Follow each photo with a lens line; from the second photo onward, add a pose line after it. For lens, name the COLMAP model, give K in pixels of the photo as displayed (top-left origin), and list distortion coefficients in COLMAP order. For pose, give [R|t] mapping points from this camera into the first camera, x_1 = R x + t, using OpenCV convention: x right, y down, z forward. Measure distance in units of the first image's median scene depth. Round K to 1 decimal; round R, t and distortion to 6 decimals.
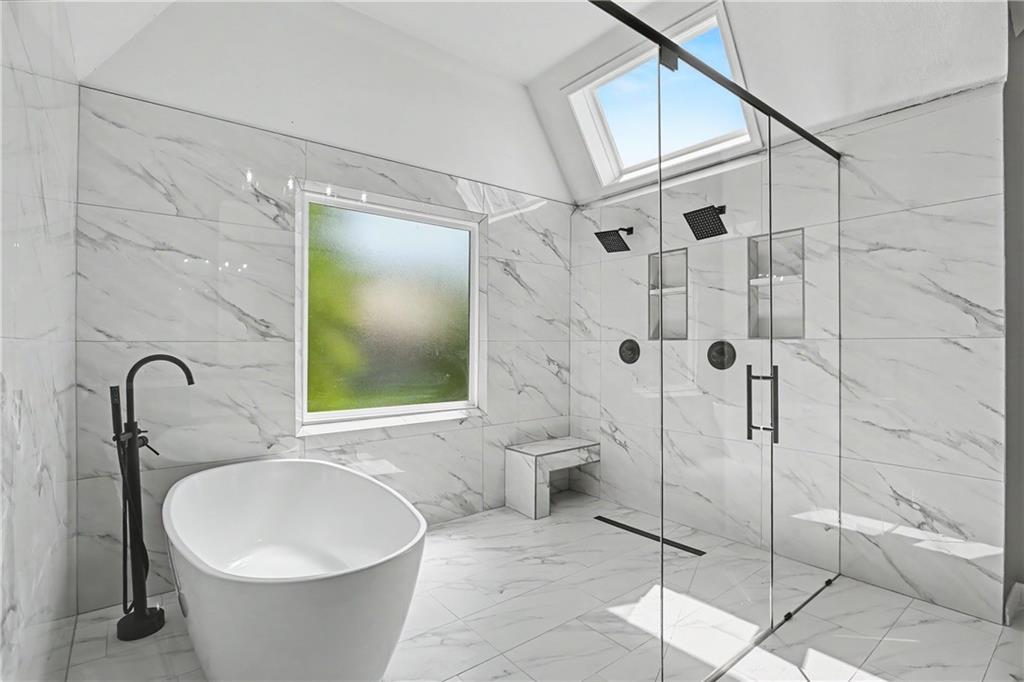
lens RADIAL K [[486.0, 0, 507.6], [0, 486.0, 347.8], [0, 0, 1]] dist [-0.014296, -0.000117]
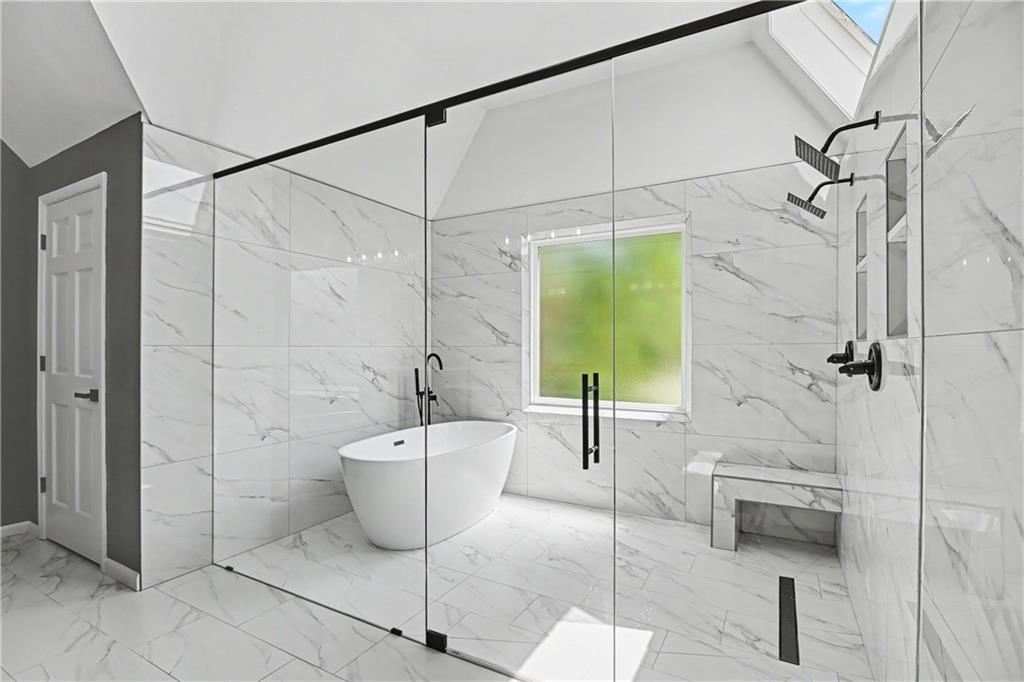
lens RADIAL K [[481.1, 0, 511.1], [0, 481.1, 350.0], [0, 0, 1]] dist [-0.018113, 0.000776]
pose [[0.388859, 0.003622, -0.921290, 0.895492], [-0.006478, 0.999978, 0.001197, -0.002756], [0.921274, 0.005503, 0.388874, 0.406731]]
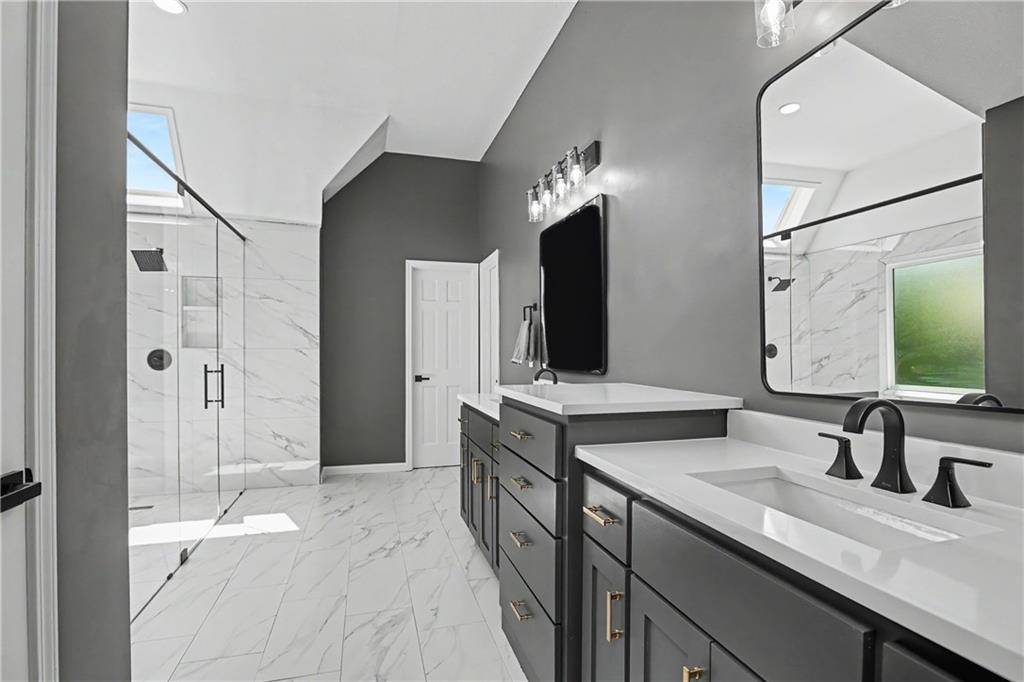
lens RADIAL K [[495.6, 0, 512.4], [0, 495.6, 339.1], [0, 0, 1]] dist [-0.015188, -0.000083]
pose [[0.369668, 0.022494, 0.928891, -0.522301], [0.008235, 0.999588, -0.027483, 0.002413], [-0.929127, 0.017809, 0.369331, -0.464043]]
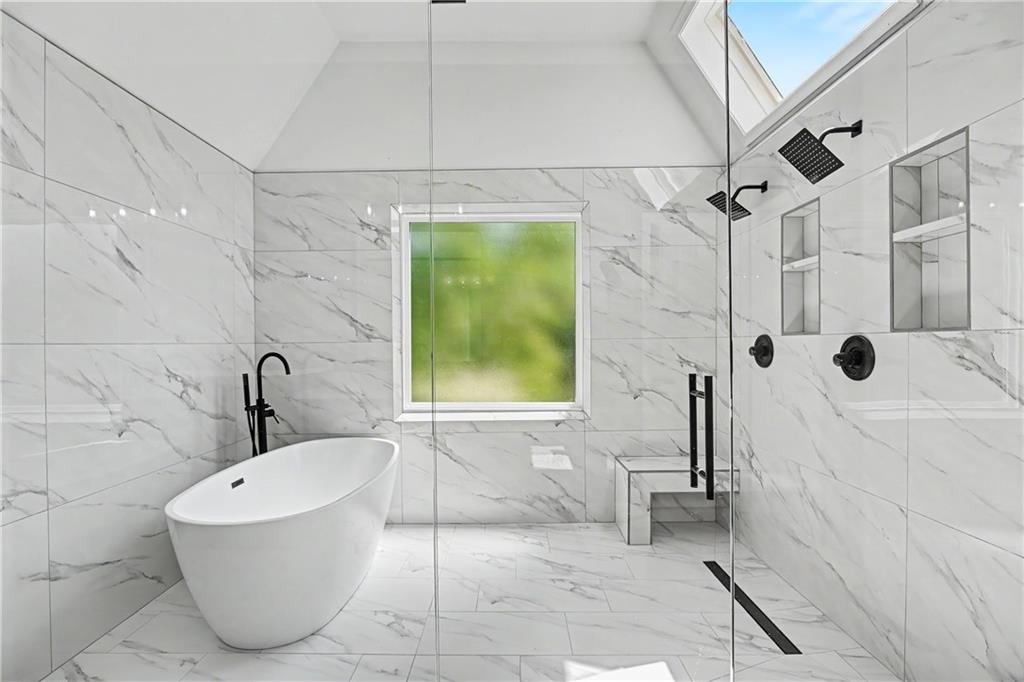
lens RADIAL K [[481.1, 0, 511.1], [0, 481.1, 350.0], [0, 0, 1]] dist [-0.018113, 0.000776]
pose [[0.783354, 0.002728, -0.621570, 0.531514], [0.003521, 0.999955, 0.008826, -0.002286], [0.621566, -0.009103, 0.783309, 0.253858]]
